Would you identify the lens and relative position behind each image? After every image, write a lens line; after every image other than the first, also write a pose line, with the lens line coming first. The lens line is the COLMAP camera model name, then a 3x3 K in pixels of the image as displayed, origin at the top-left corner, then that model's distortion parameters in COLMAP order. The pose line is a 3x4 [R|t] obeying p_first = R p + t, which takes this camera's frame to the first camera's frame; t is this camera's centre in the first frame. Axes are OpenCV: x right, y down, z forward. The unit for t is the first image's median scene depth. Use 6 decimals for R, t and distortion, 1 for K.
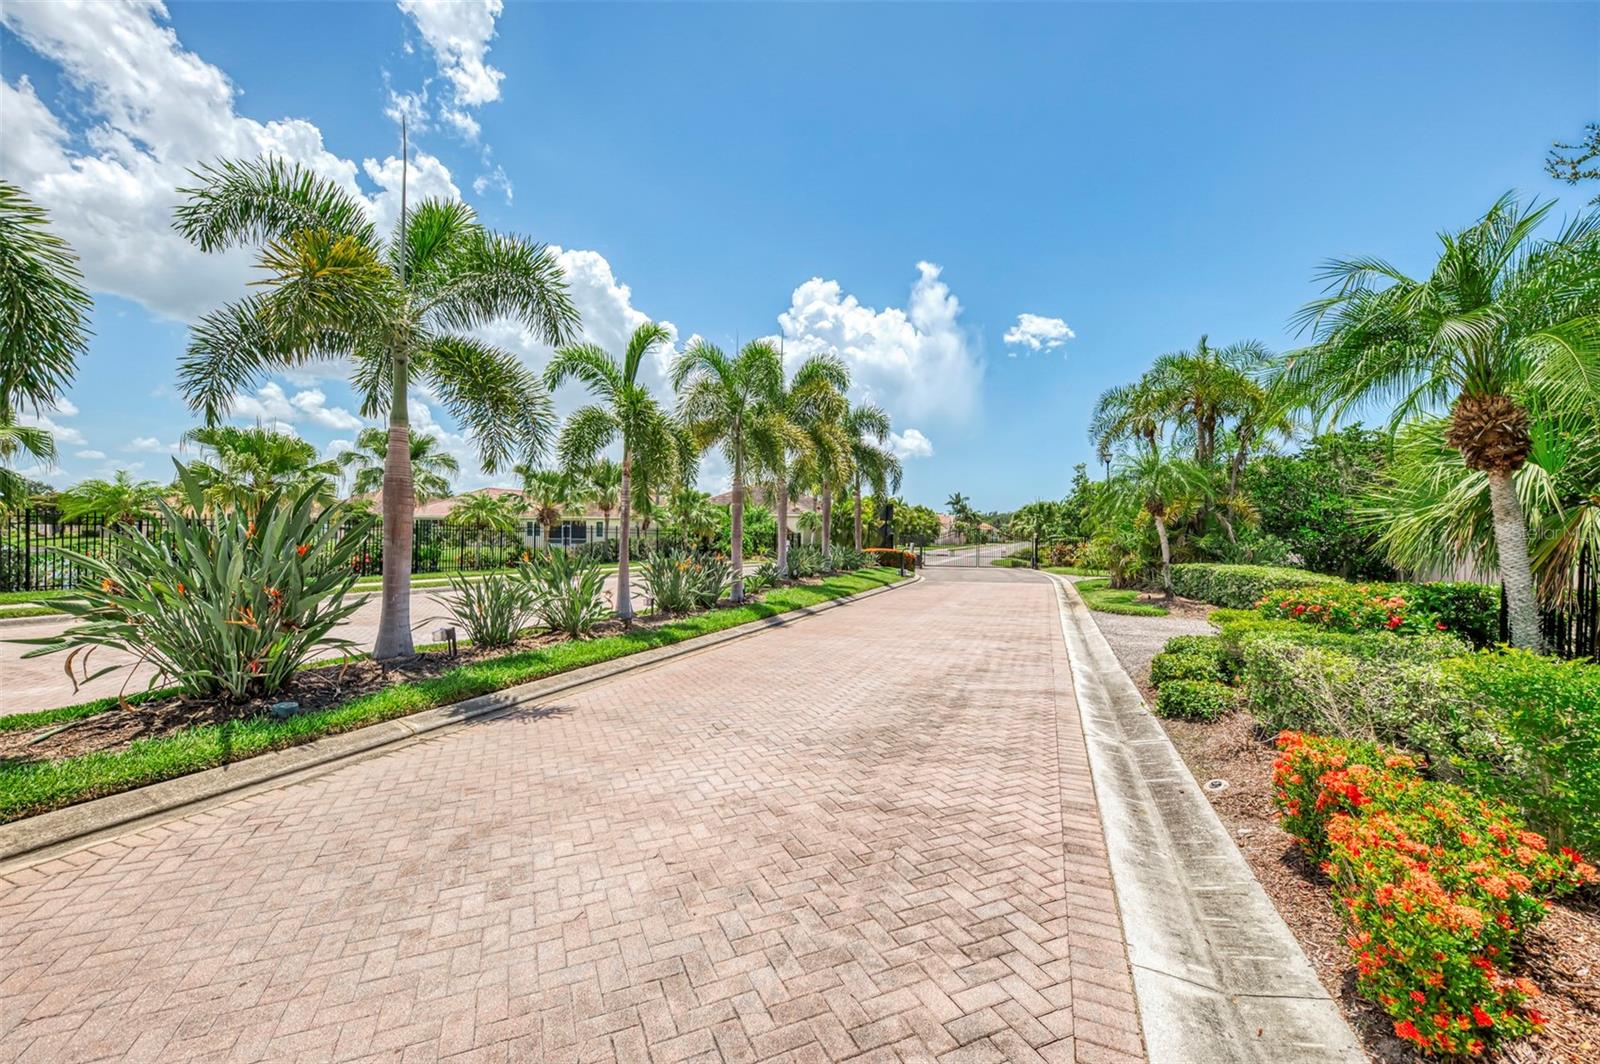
lens RADIAL K [[631.6, 0, 800.0], [0, 631.6, 532.0], [0, 0, 1]] dist [0.020109, 0.000009]
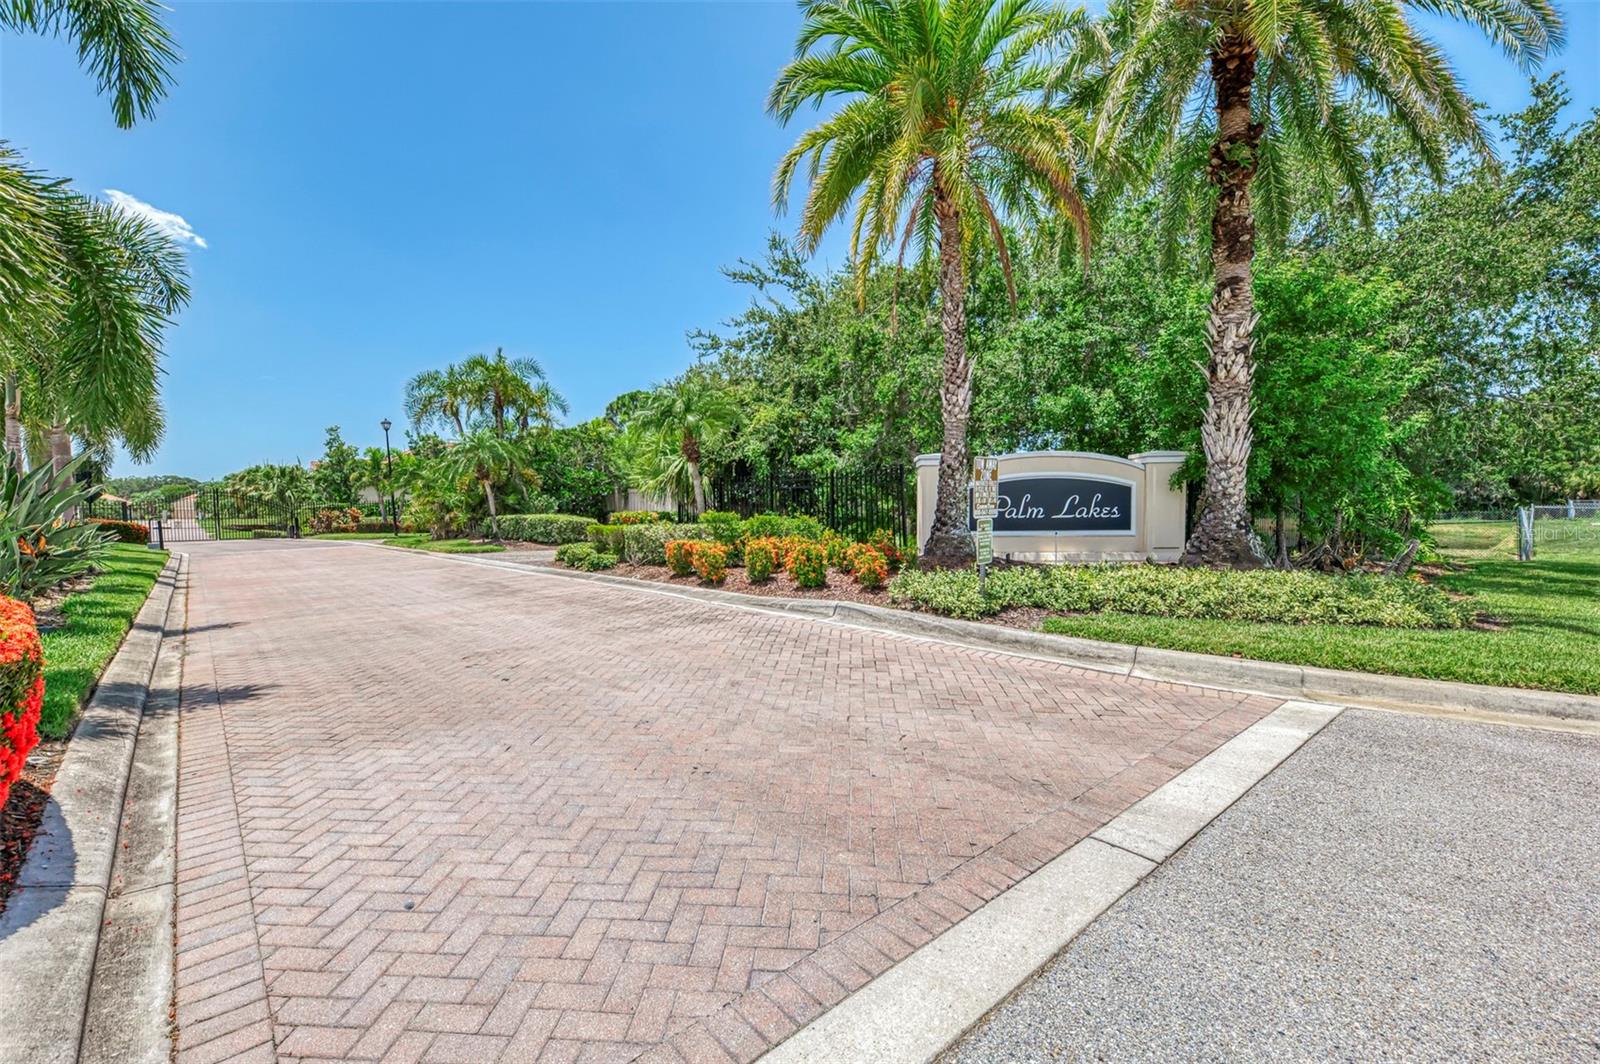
lens RADIAL K [[631.6, 0, 800.0], [0, 631.6, 532.0], [0, 0, 1]] dist [0.020109, 0.000009]
pose [[0.447647, -0.055799, 0.892468, -0.288614], [0.012345, 0.998342, 0.056226, 0.013846], [-0.894125, -0.014152, 0.447594, -0.166724]]
